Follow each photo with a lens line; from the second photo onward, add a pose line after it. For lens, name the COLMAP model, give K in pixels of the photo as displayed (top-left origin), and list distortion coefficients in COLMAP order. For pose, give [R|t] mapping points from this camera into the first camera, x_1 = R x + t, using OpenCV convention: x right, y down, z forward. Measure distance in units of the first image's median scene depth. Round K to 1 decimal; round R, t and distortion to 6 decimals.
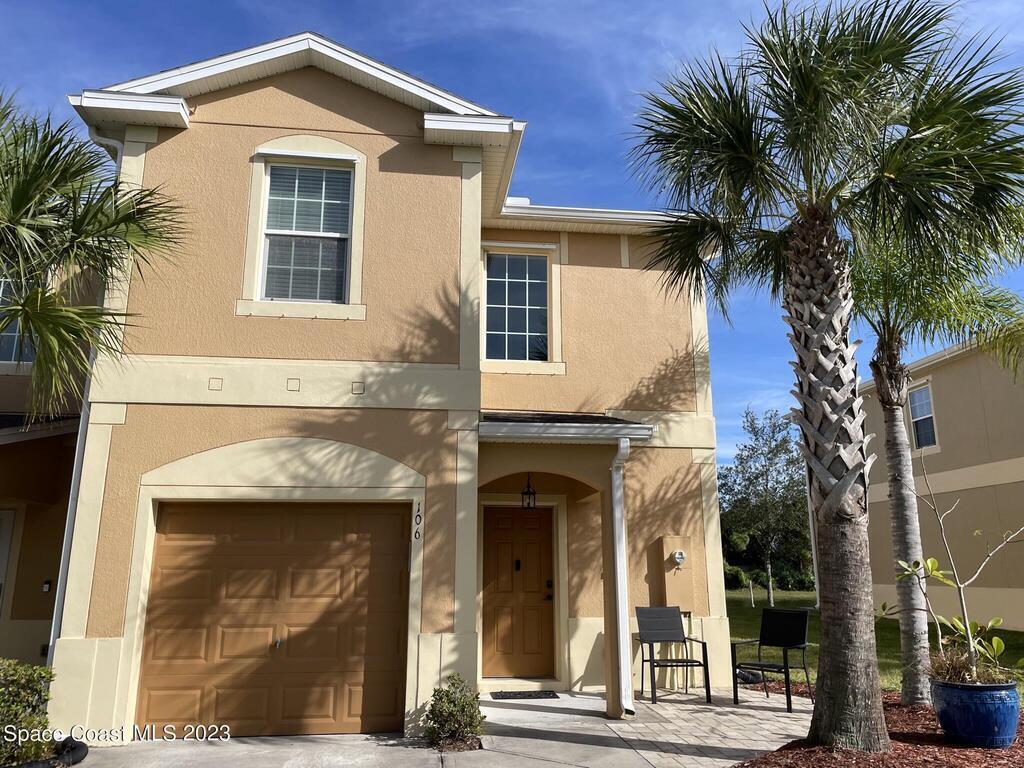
lens RADIAL K [[772.8, 0, 509.0], [0, 772.8, 381.6], [0, 0, 1]] dist [0.073915, -0.092998]
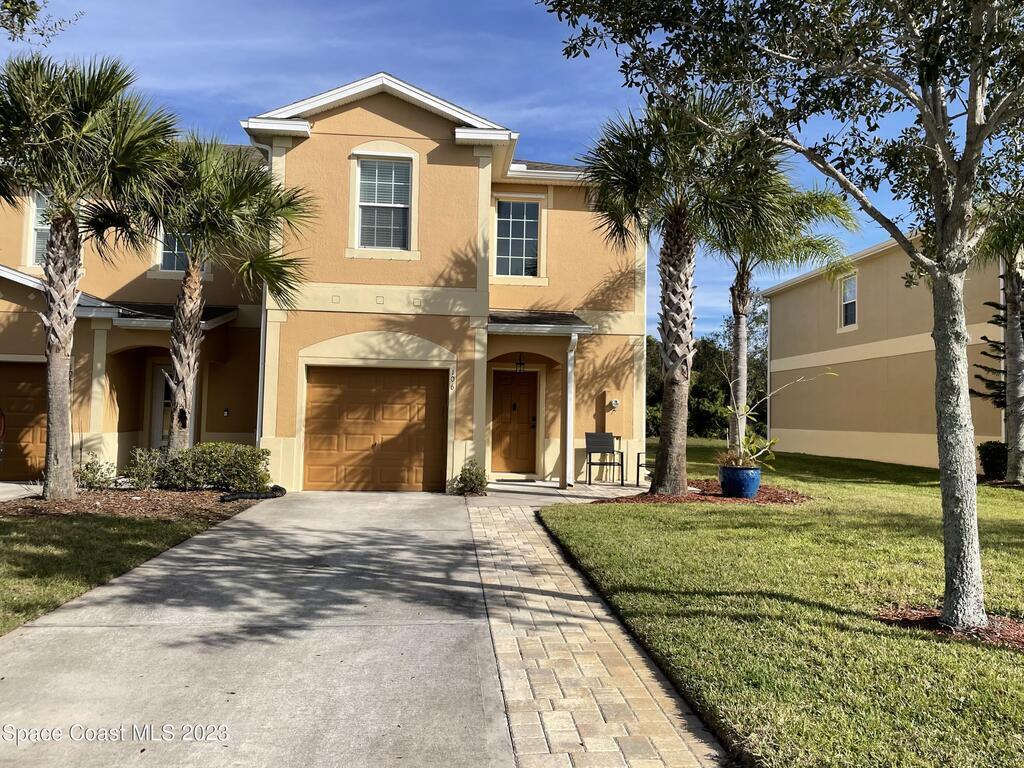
lens RADIAL K [[772.8, 0, 512.6], [0, 772.8, 378.4], [0, 0, 1]] dist [0.073915, -0.092998]
pose [[0.999276, 0.017483, -0.033800, 0.071299], [-0.011013, 0.983070, 0.182898, -0.133195], [0.036425, -0.182393, 0.982551, -0.657188]]
